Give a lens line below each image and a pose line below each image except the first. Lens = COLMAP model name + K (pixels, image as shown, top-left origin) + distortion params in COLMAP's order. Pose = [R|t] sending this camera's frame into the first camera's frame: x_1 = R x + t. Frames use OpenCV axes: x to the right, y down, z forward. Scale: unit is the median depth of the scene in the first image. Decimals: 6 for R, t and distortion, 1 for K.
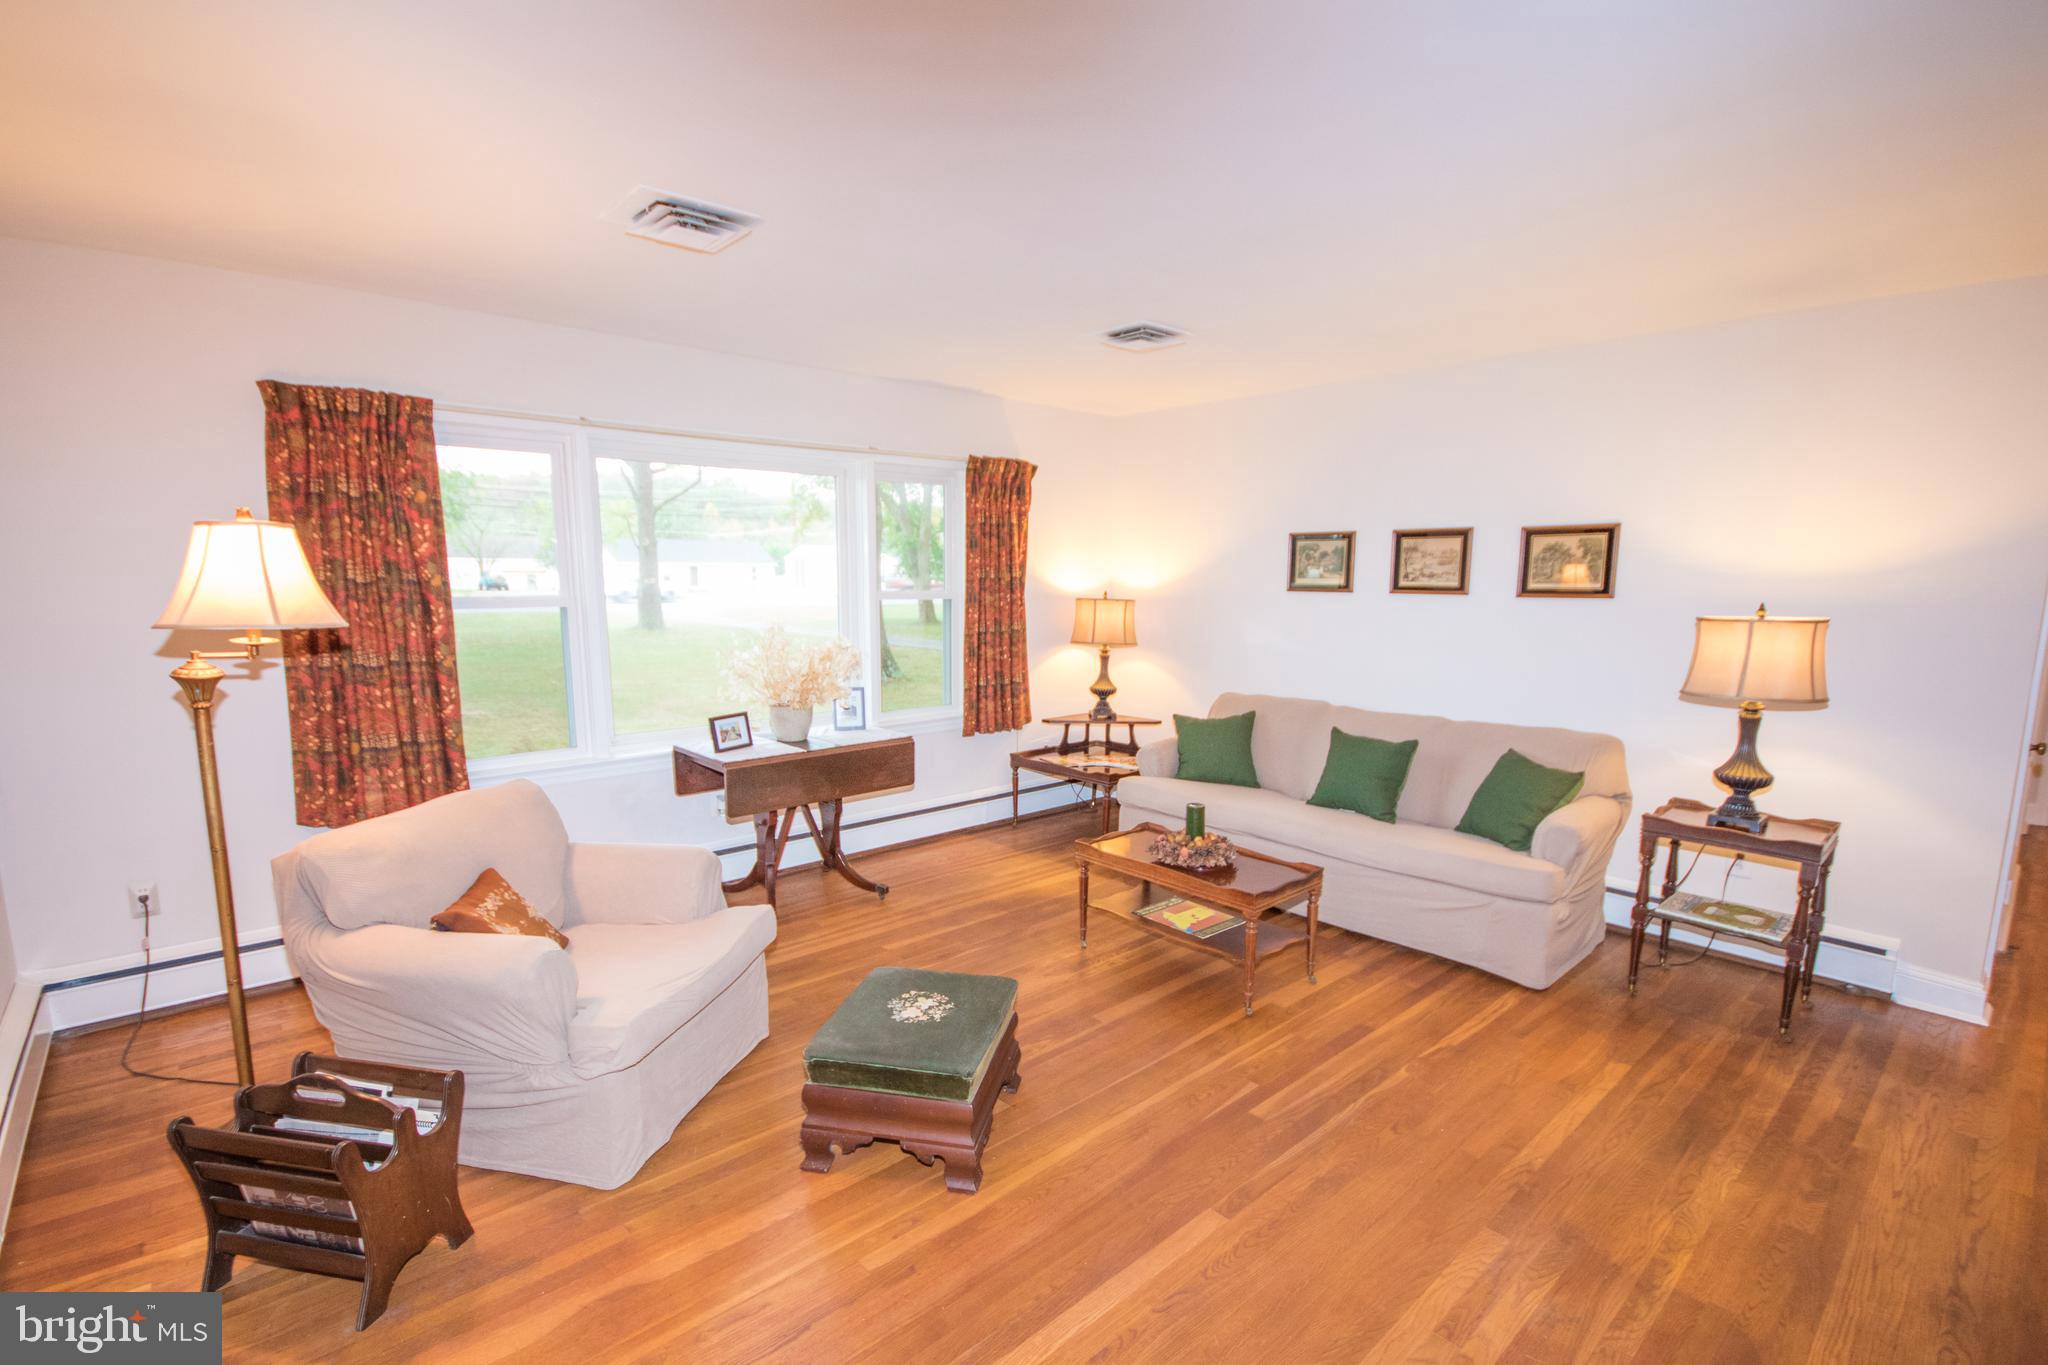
lens RADIAL K [[957.2, 0, 1013.7], [0, 957.2, 720.8], [0, 0, 1]] dist [-0.001246, -0.001554]
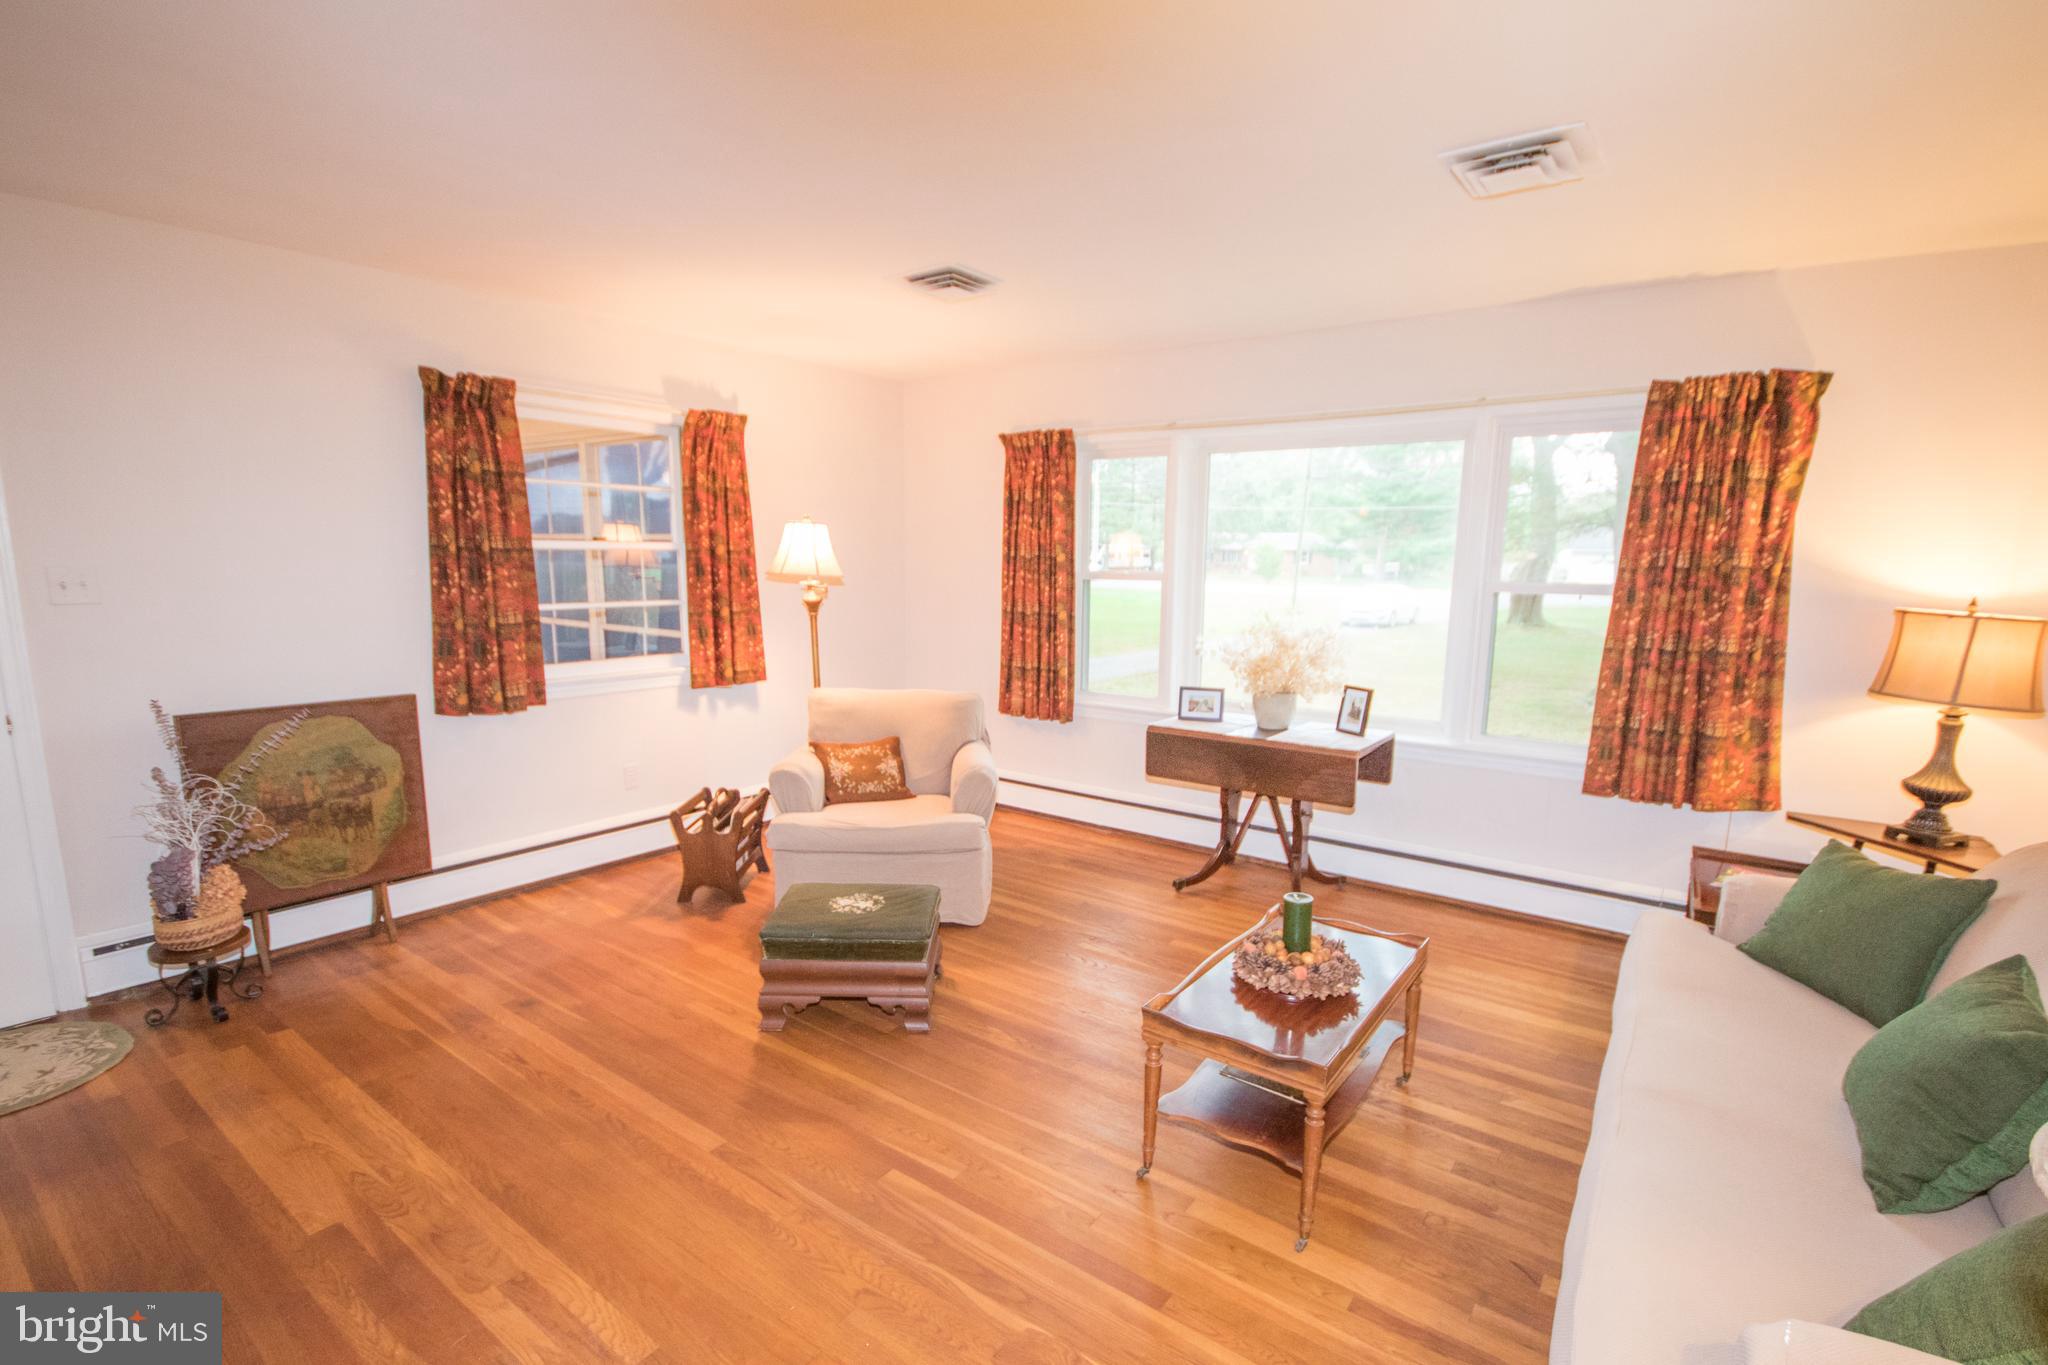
lens RADIAL K [[940.5, 0, 997.8], [0, 940.5, 710.9], [0, 0, 1]] dist [0.001393, -0.000059]
pose [[0.189500, 0.159783, -0.968793, 0.527092], [-0.164528, 0.977887, 0.129101, -0.061744], [0.967998, 0.134929, 0.211599, 0.443933]]
